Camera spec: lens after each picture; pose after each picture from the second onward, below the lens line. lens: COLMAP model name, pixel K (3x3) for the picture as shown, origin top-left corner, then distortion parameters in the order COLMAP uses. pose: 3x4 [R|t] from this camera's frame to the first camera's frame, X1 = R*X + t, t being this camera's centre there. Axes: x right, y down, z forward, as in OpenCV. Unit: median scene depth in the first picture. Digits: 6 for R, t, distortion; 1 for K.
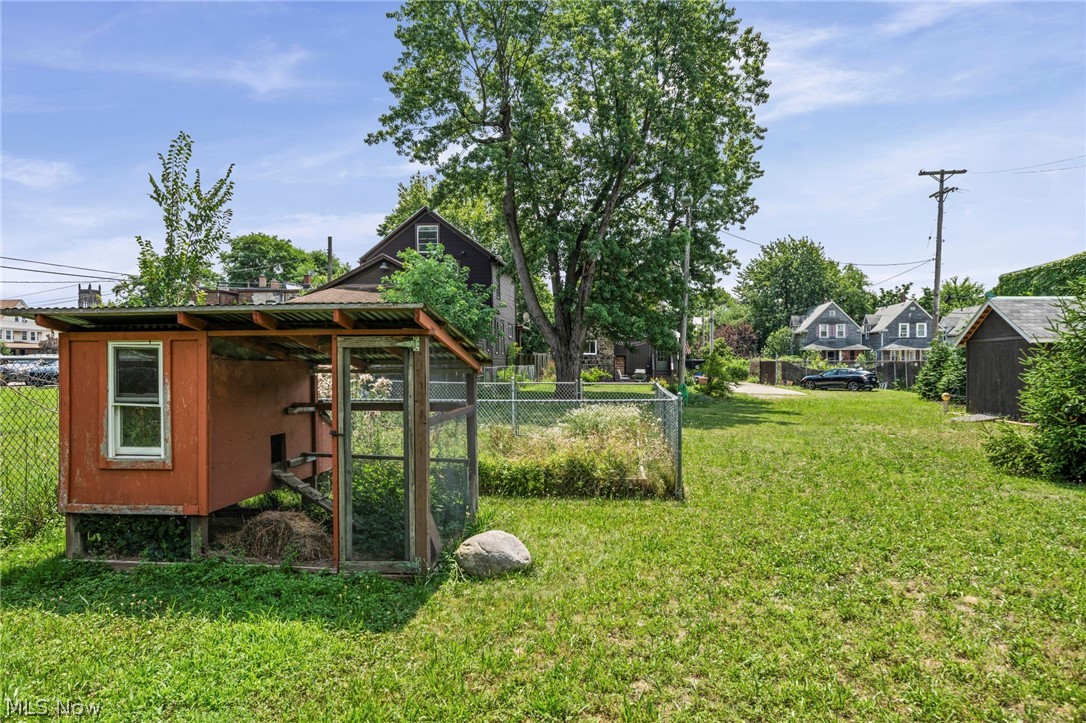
lens RADIAL K [[666.5, 0, 543.0], [0, 666.5, 361.5], [0, 0, 1]] dist [0.002499, -0.000002]
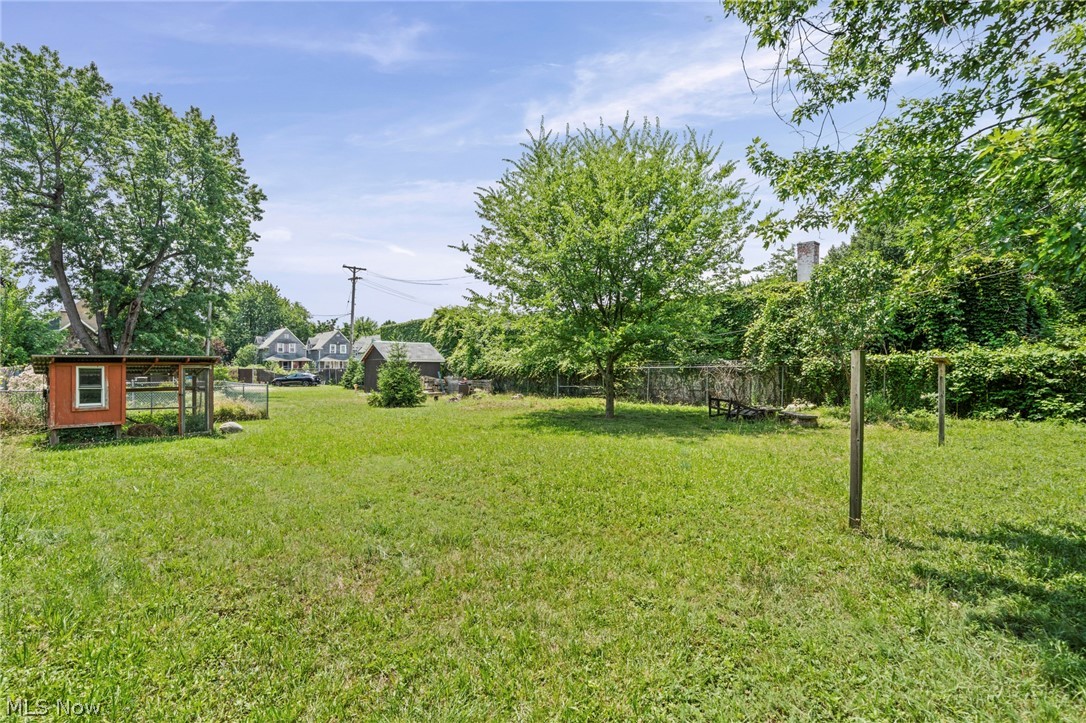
lens RADIAL K [[476.0, 0, 543.0], [0, 476.0, 361.5], [0, 0, 1]] dist [0.000398, -0.000063]
pose [[0.609946, 0.007712, 0.792405, -0.096316], [0.003236, 0.999920, -0.012222, -0.001753], [-0.792436, 0.010019, 0.609873, -0.164098]]
